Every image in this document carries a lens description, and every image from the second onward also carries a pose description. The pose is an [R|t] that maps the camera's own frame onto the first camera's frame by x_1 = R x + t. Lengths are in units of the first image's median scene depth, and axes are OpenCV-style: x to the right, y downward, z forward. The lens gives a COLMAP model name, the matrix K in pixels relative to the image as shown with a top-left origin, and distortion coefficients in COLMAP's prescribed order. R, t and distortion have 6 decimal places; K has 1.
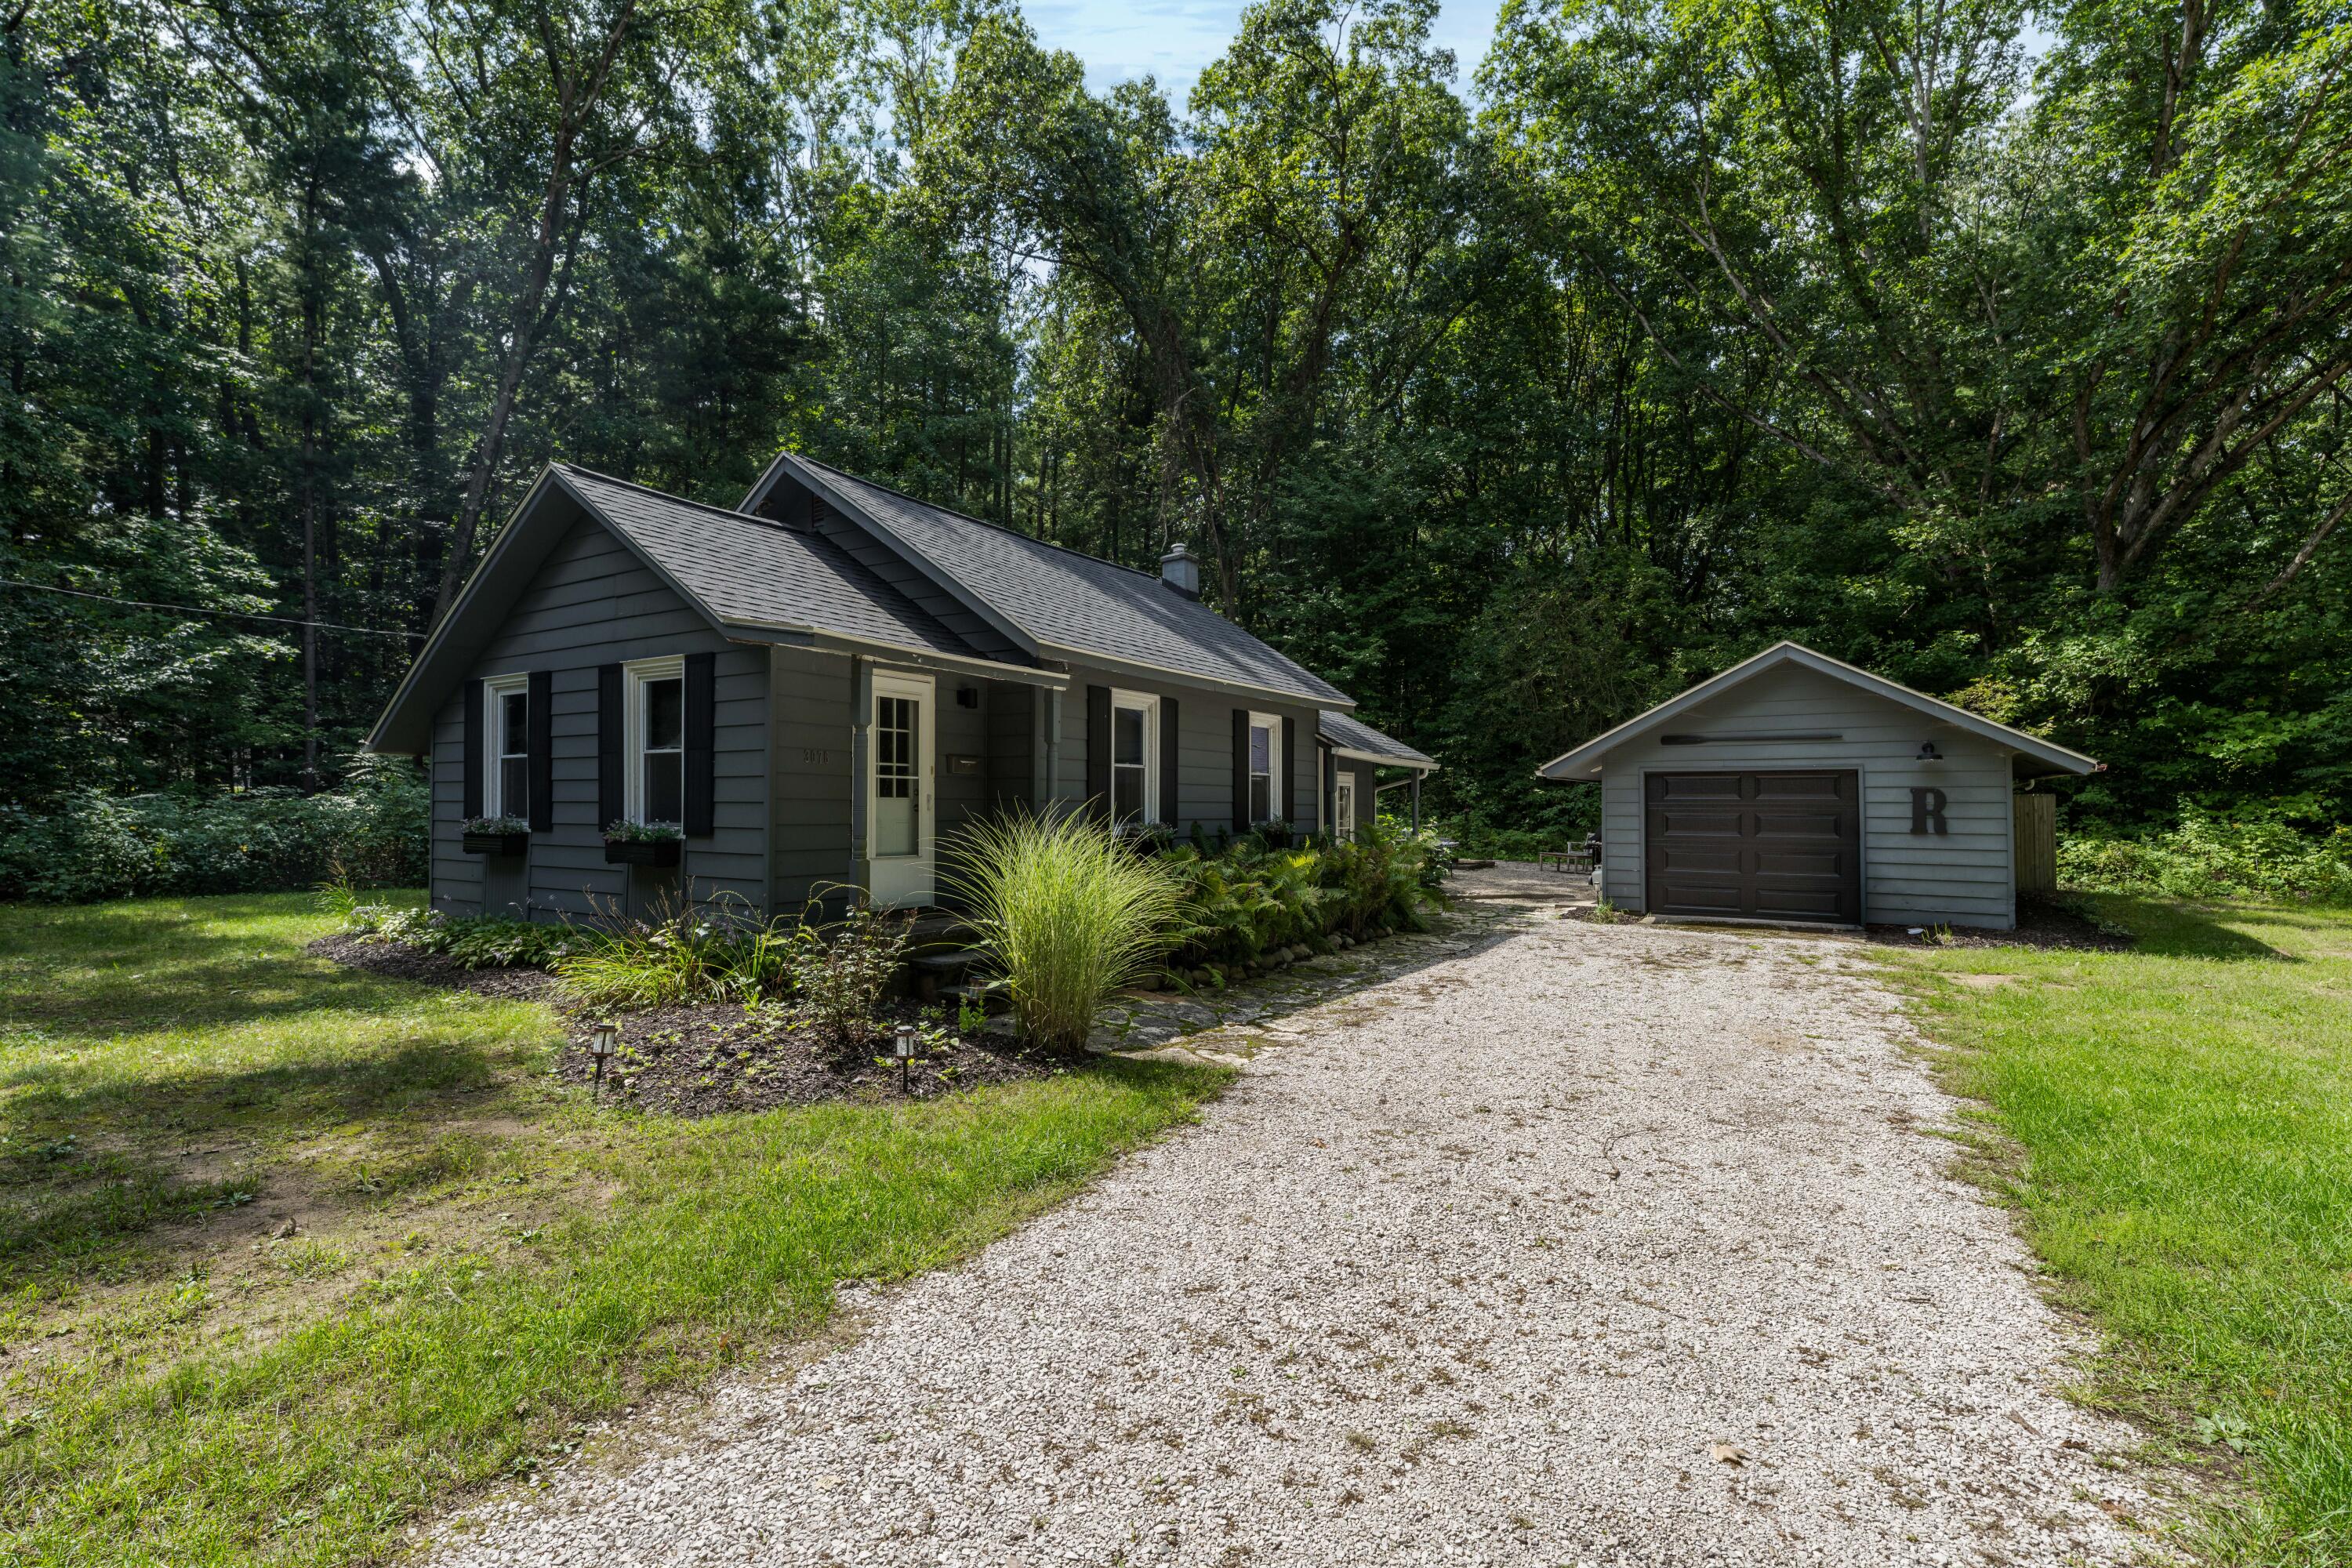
lens RADIAL K [[1070.4, 0, 1174.7], [0, 1070.4, 771.6], [0, 0, 1]] dist [0.008537, -0.001064]
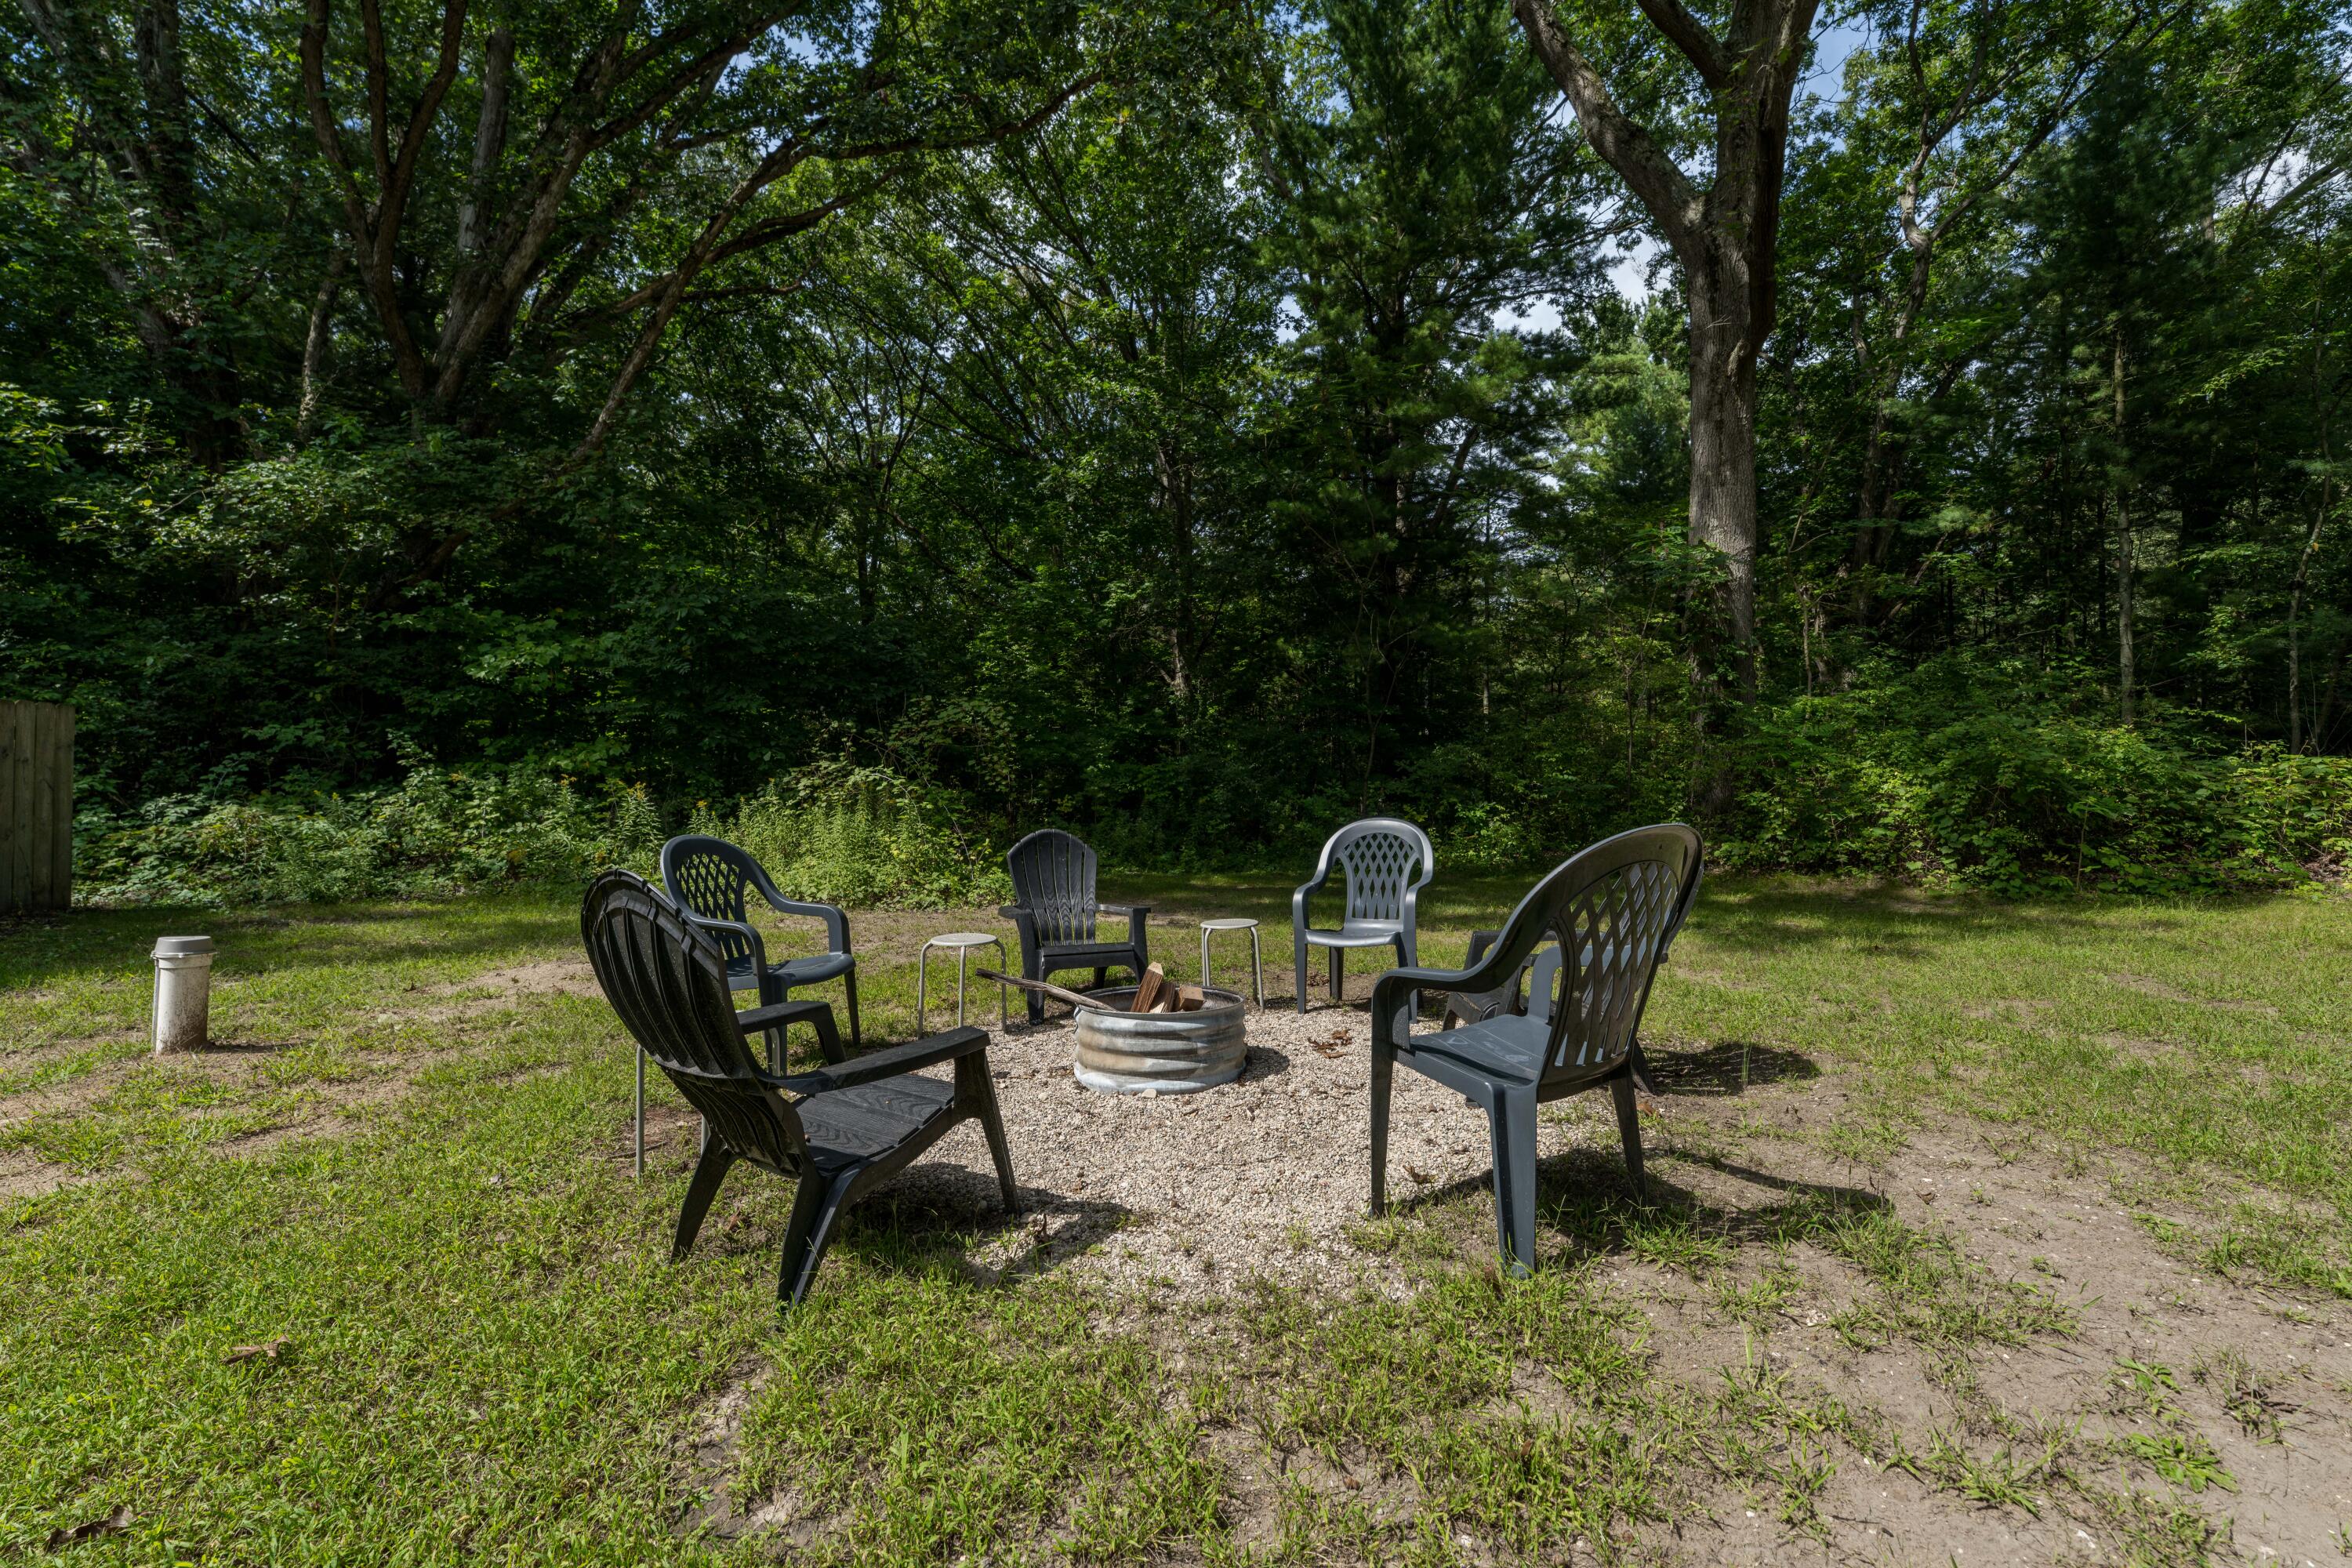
lens RADIAL K [[950.0, 0, 1176.0], [0, 950.0, 784.0], [0, 0, 1]] dist [0.001529, 0.000366]
pose [[0.451082, 0.018801, 0.892284, 0.843154], [-0.019699, 0.999744, -0.011107, 0.064261], [-0.892265, -0.012567, 0.451337, 0.475971]]
